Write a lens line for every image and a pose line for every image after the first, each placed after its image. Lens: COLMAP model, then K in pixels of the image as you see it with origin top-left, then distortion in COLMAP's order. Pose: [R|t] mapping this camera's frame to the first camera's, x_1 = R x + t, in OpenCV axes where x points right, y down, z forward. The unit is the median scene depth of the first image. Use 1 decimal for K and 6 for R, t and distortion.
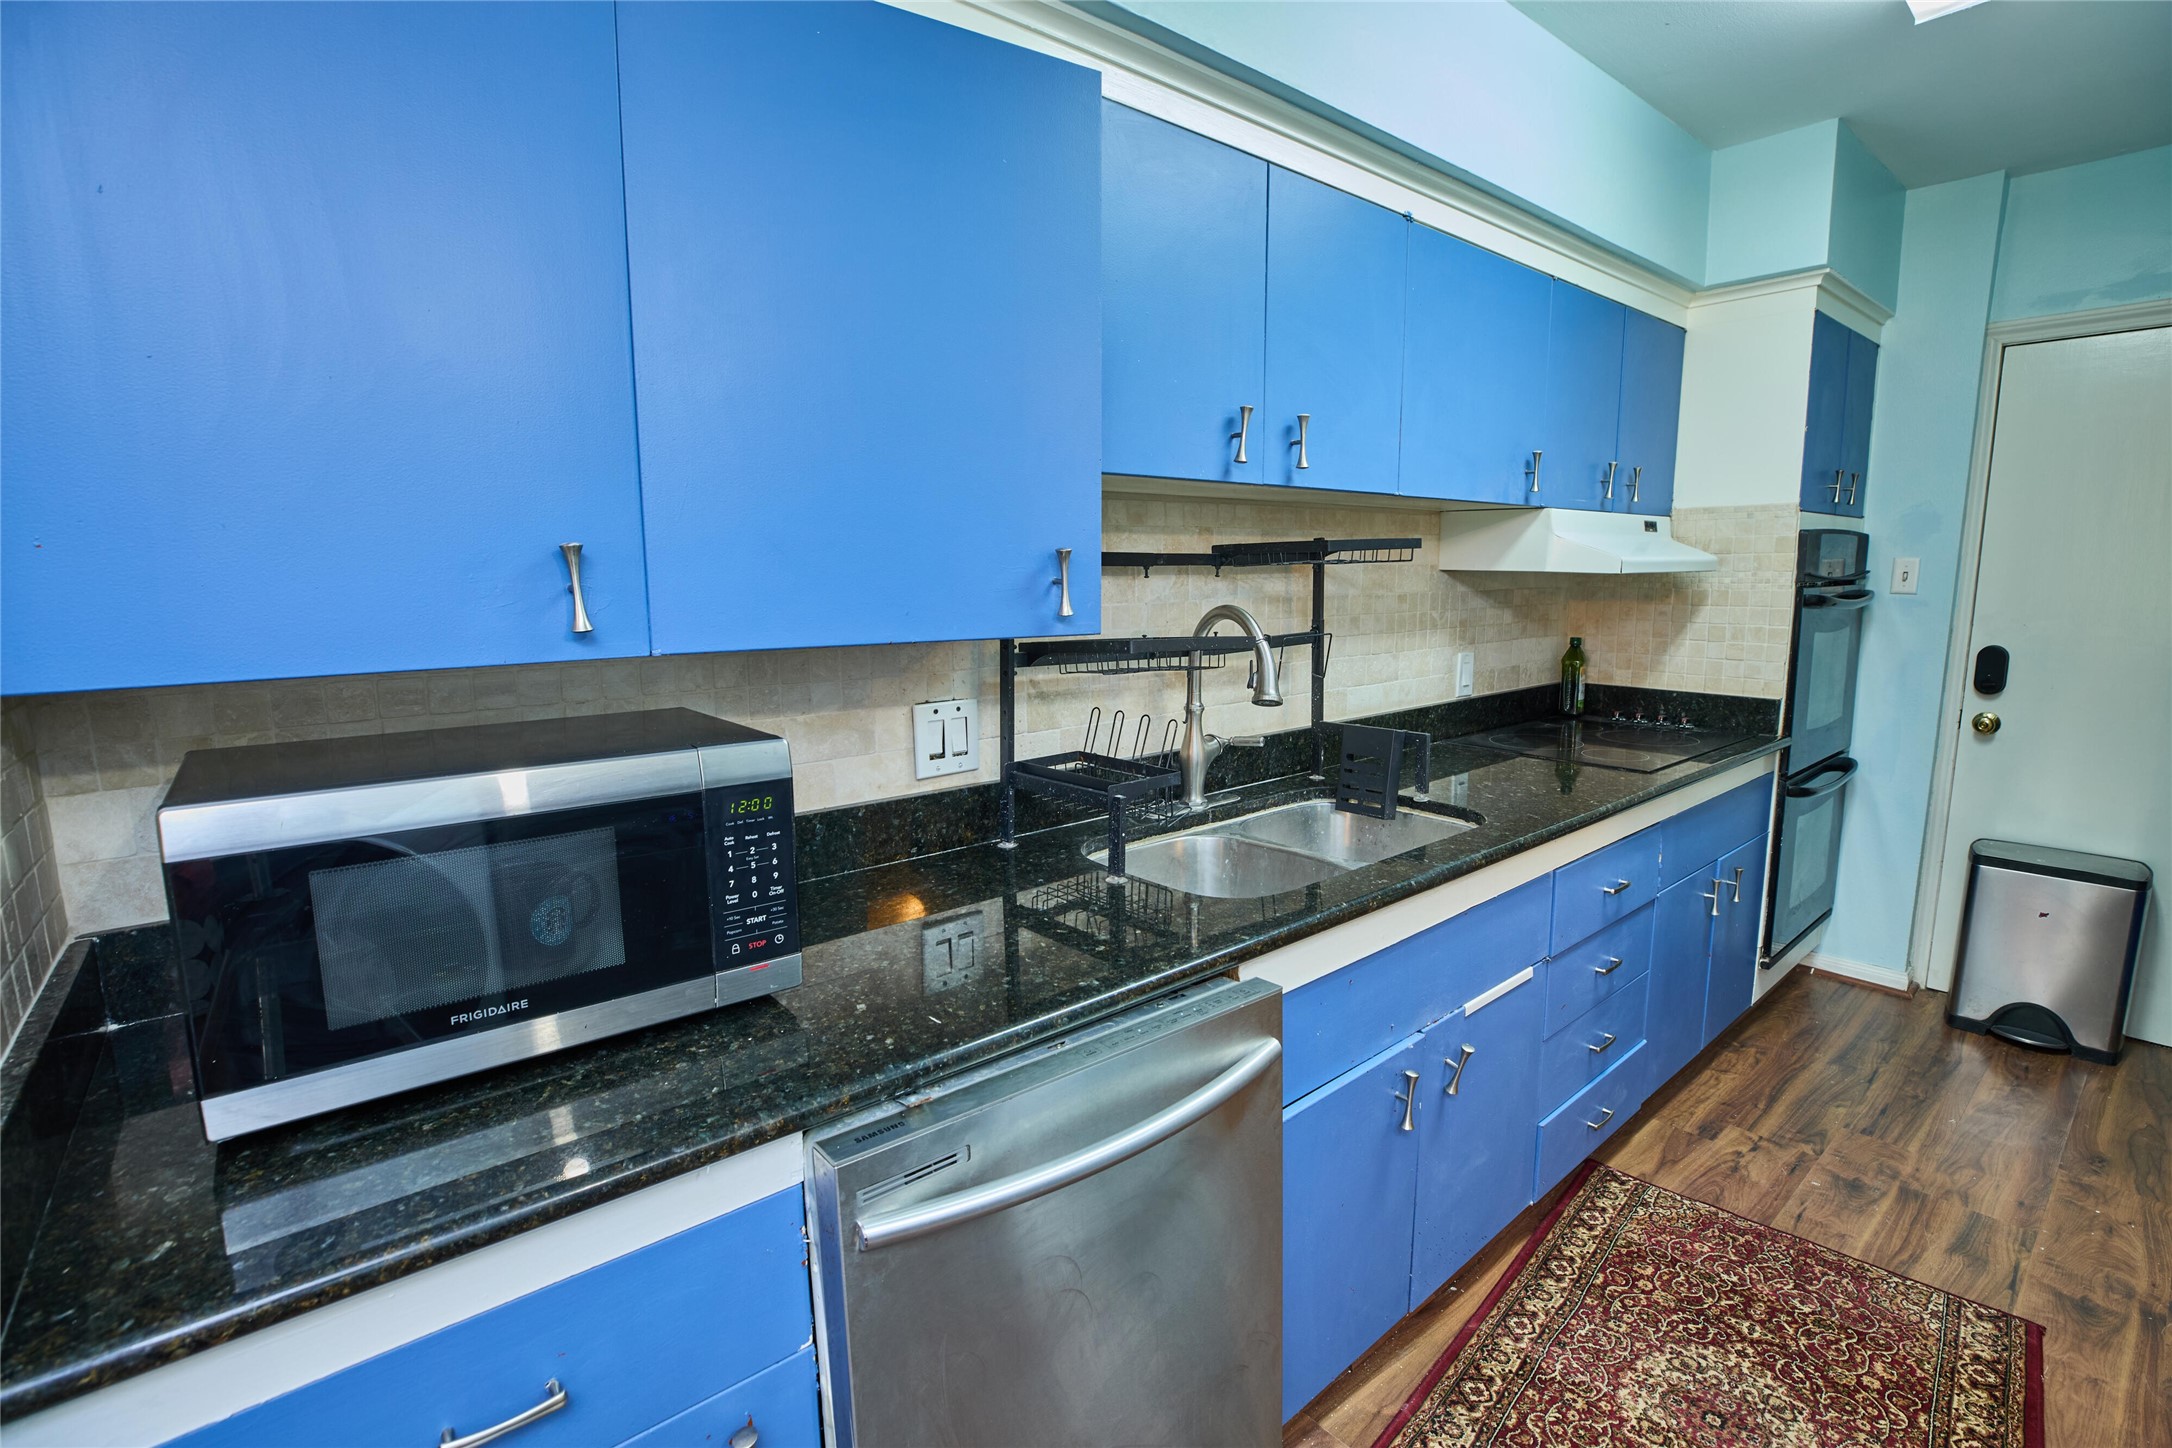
lens RADIAL K [[1005.7, 0, 1090.6], [0, 1005.7, 717.6], [0, 0, 1]] dist [-0.040967, 0.010697]
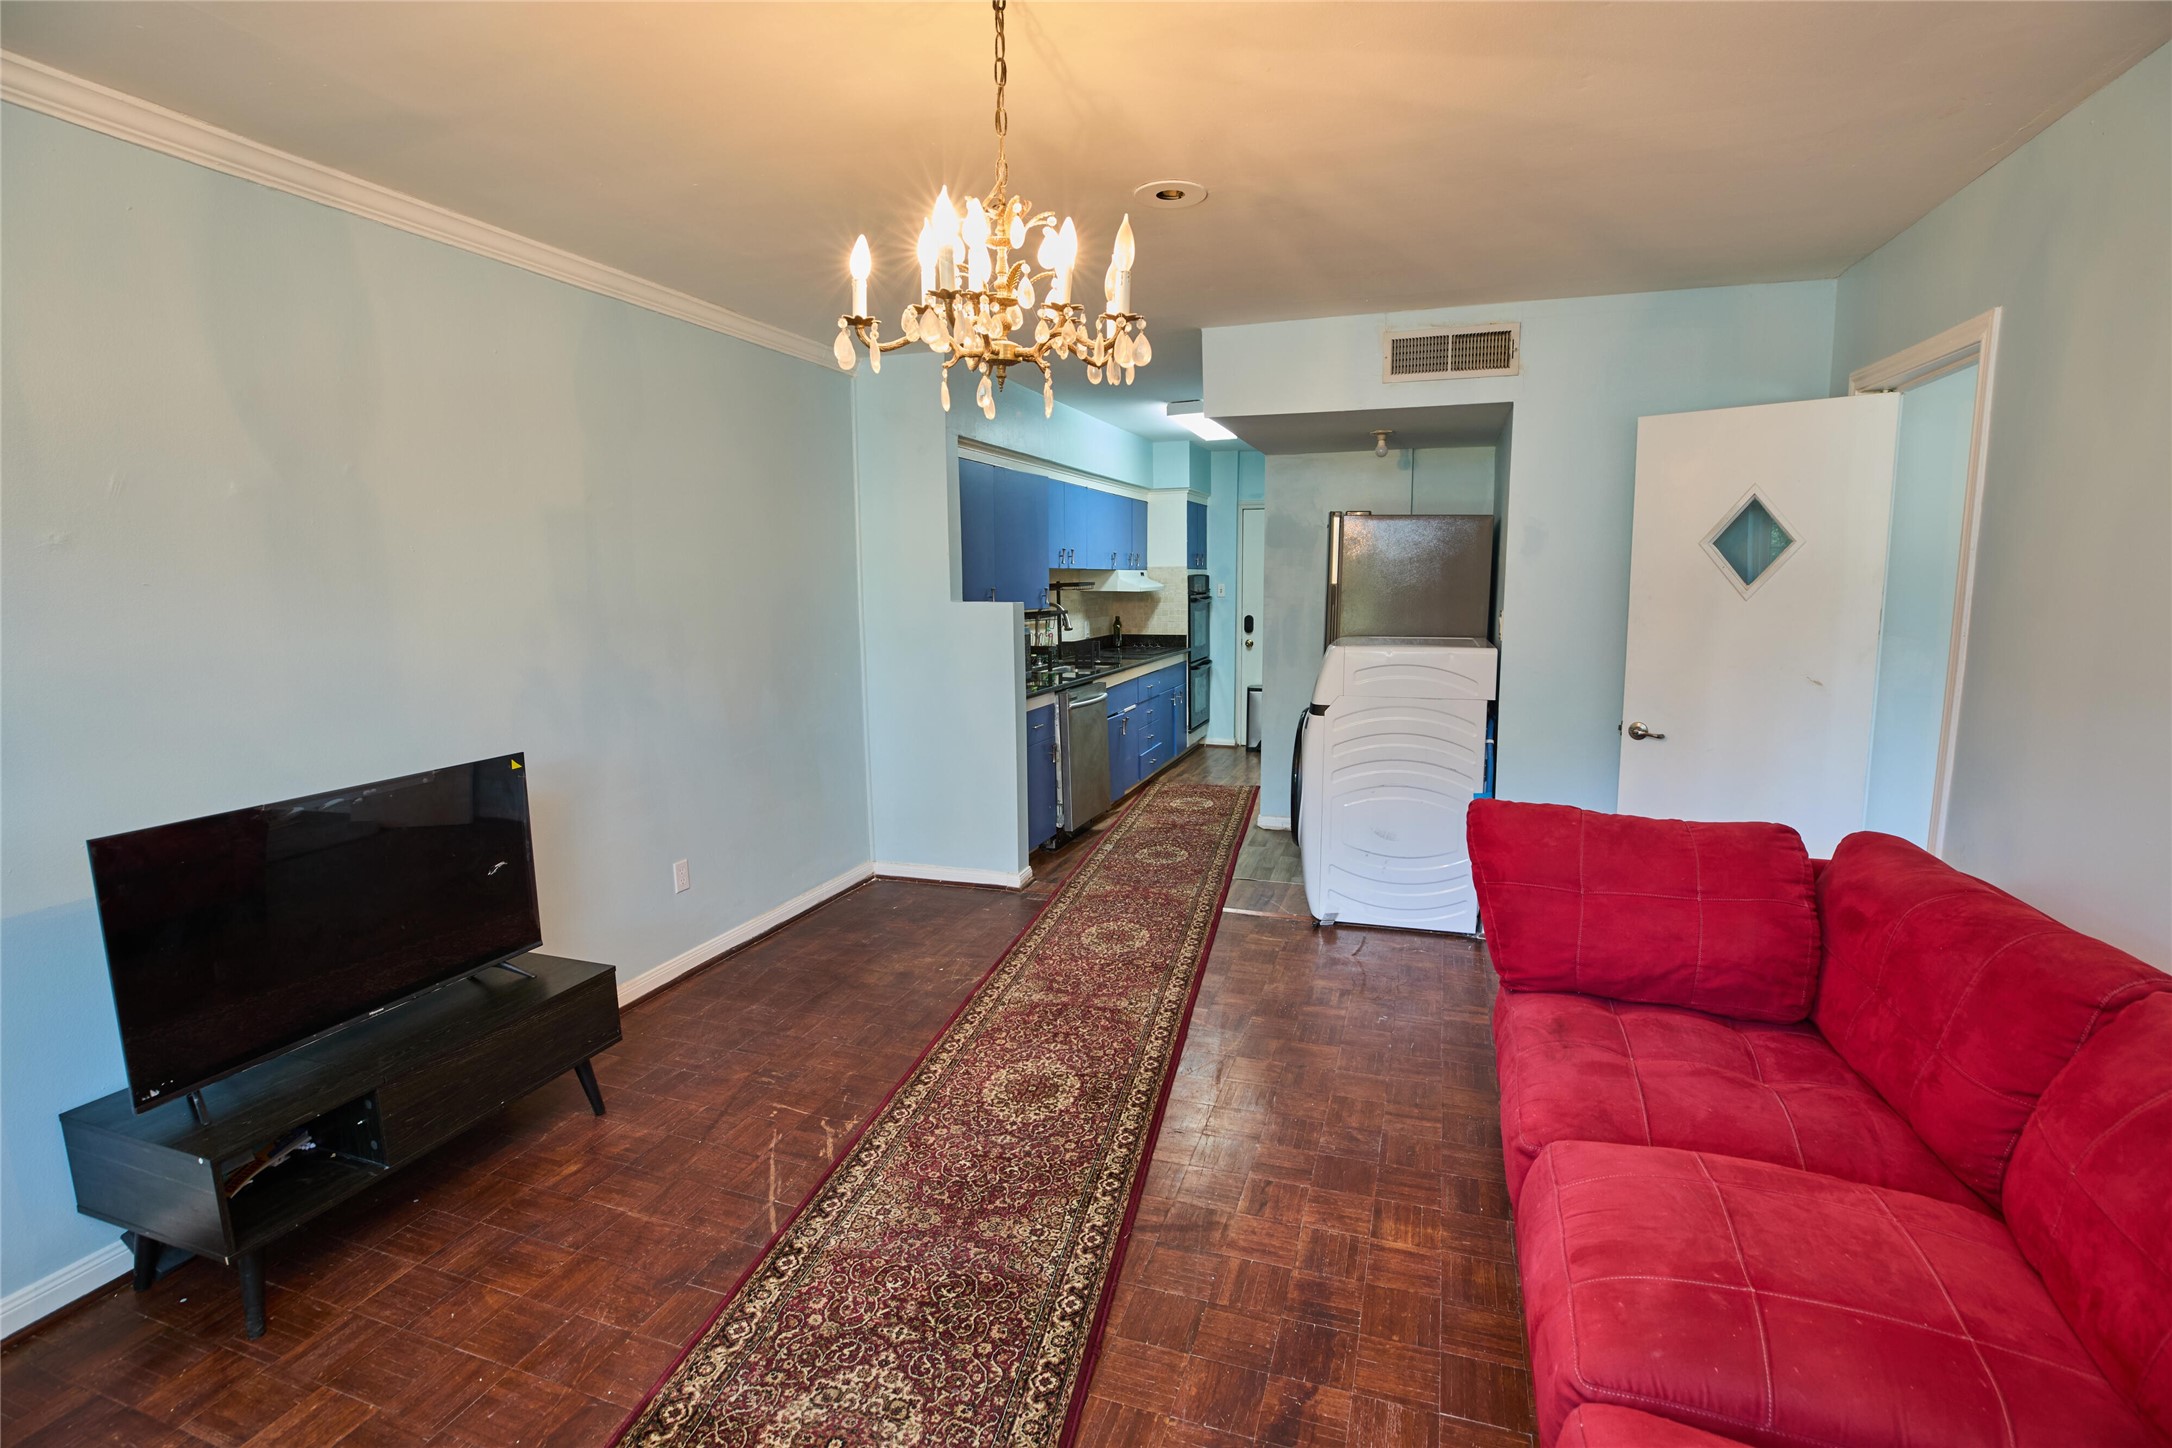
lens RADIAL K [[1005.7, 0, 1079.9], [0, 1005.7, 719.8], [0, 0, 1]] dist [-0.040967, 0.010697]
pose [[0.868486, -0.070840, 0.490626, -0.951704], [0.078433, 0.996906, 0.005102, 0.176300], [-0.489469, 0.034050, 0.871355, -1.289303]]
